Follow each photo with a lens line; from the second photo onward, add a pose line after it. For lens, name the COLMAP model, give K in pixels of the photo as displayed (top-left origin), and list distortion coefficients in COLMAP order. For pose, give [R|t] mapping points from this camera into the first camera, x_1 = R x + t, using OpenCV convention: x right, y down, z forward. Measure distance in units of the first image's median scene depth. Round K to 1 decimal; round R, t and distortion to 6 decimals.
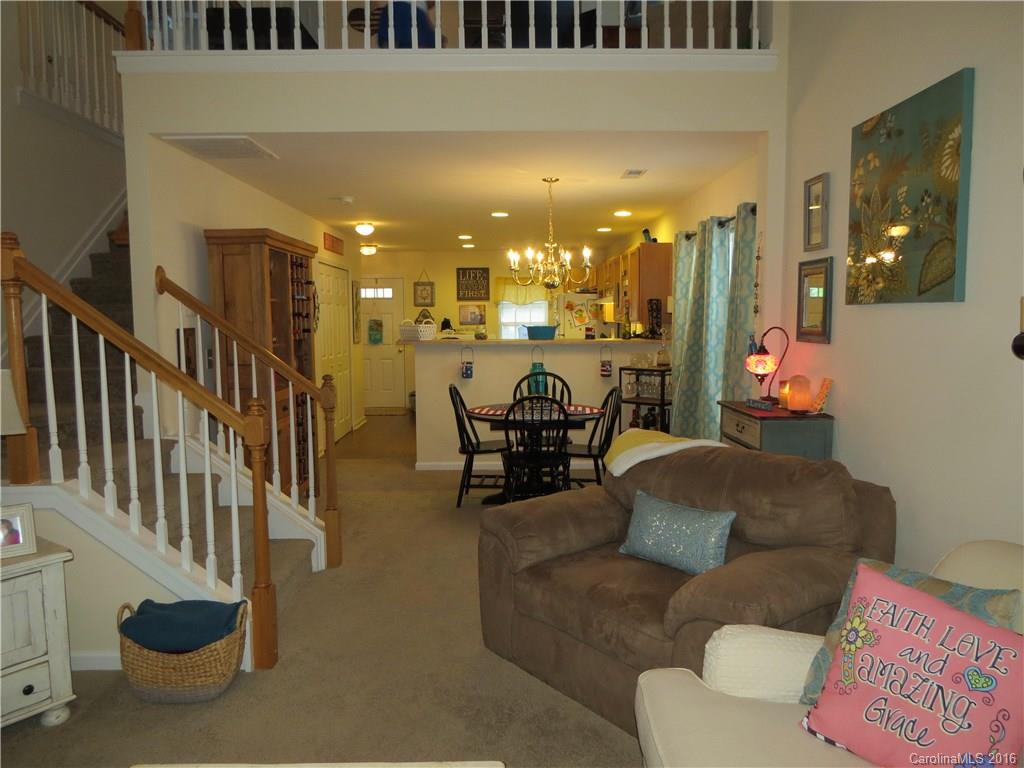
lens RADIAL K [[726.0, 0, 515.8], [0, 726.0, 382.6], [0, 0, 1]] dist [-0.029503, 0.011248]
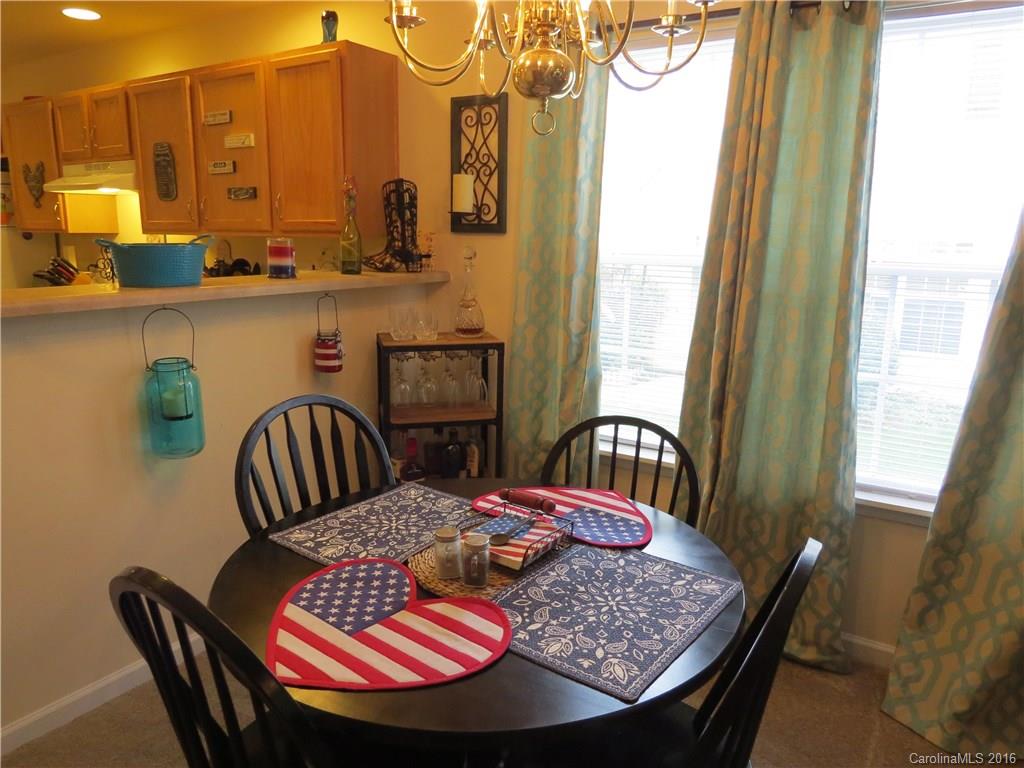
lens RADIAL K [[726.0, 0, 515.3], [0, 726.0, 379.9], [0, 0, 1]] dist [-0.029503, 0.011248]
pose [[0.557902, -0.156250, 0.815065, -0.232595], [0.061208, 0.987189, 0.147351, -0.090035], [-0.827646, -0.032319, 0.560319, 1.115304]]
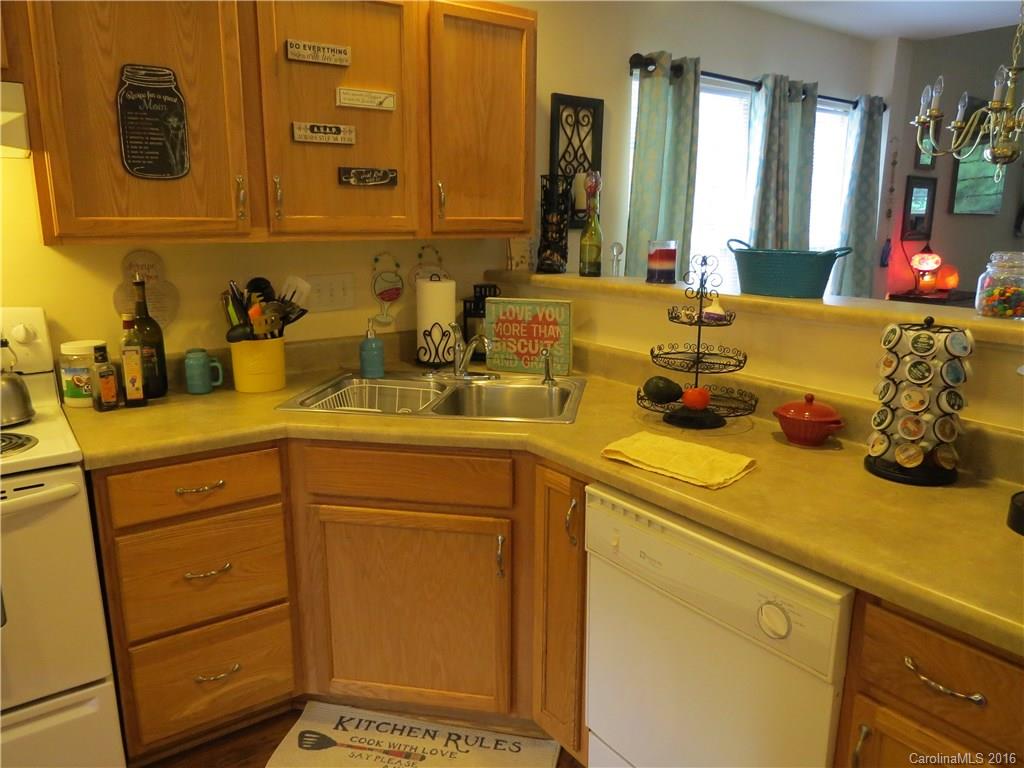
lens RADIAL K [[726.0, 0, 509.7], [0, 726.0, 384.3], [0, 0, 1]] dist [-0.029503, 0.011248]
pose [[-0.566057, -0.182873, 0.803826, -0.239180], [0.072556, 0.960248, 0.269554, -0.182814], [-0.821167, 0.210906, -0.530287, 2.038099]]
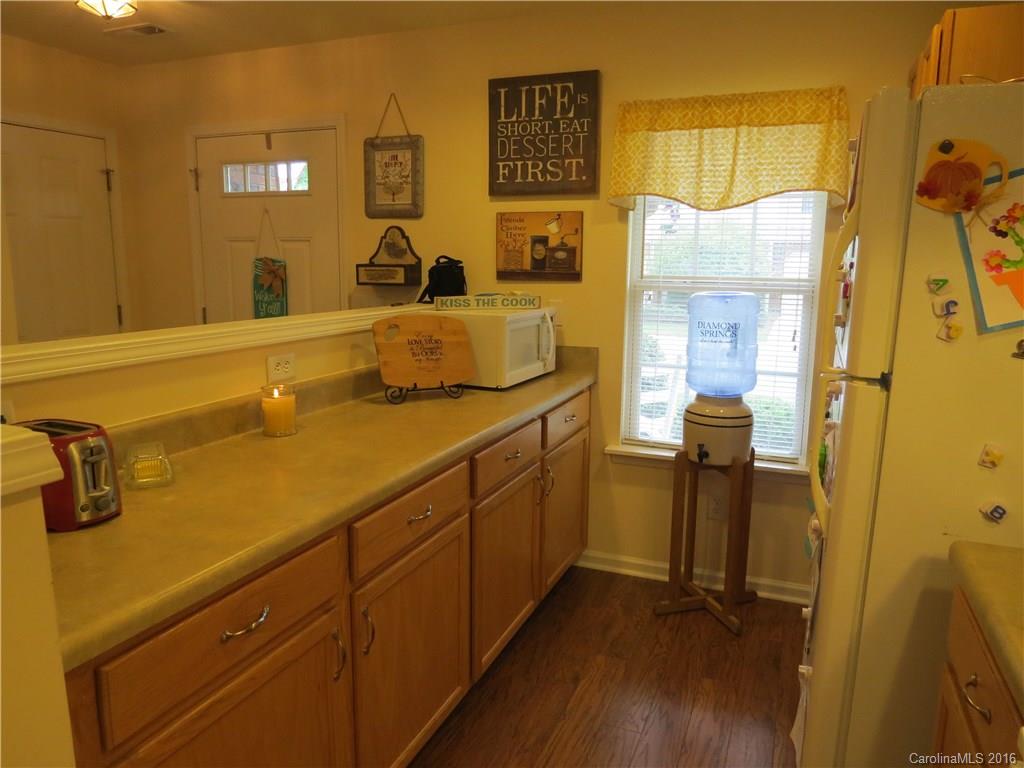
lens RADIAL K [[726.0, 0, 509.3], [0, 726.0, 384.9], [0, 0, 1]] dist [-0.029503, 0.011248]
pose [[0.916242, 0.083878, -0.391746, 0.128049], [-0.051056, 0.994311, 0.093482, -0.178025], [0.397359, -0.065651, 0.915312, 1.995262]]
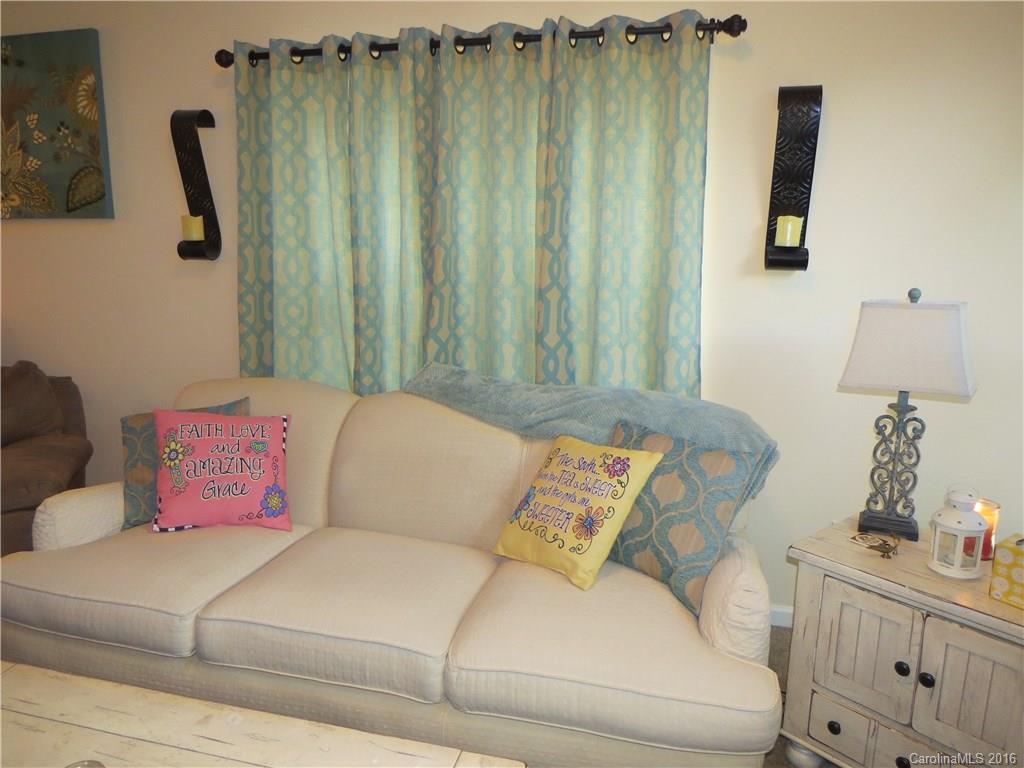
lens RADIAL K [[726.0, 0, 510.7], [0, 726.0, 383.6], [0, 0, 1]] dist [-0.029503, 0.011248]
pose [[0.264937, -0.179630, 0.947387, -0.264751], [0.082112, 0.983129, 0.163444, 0.014554], [-0.960763, 0.034489, 0.275217, -0.012876]]
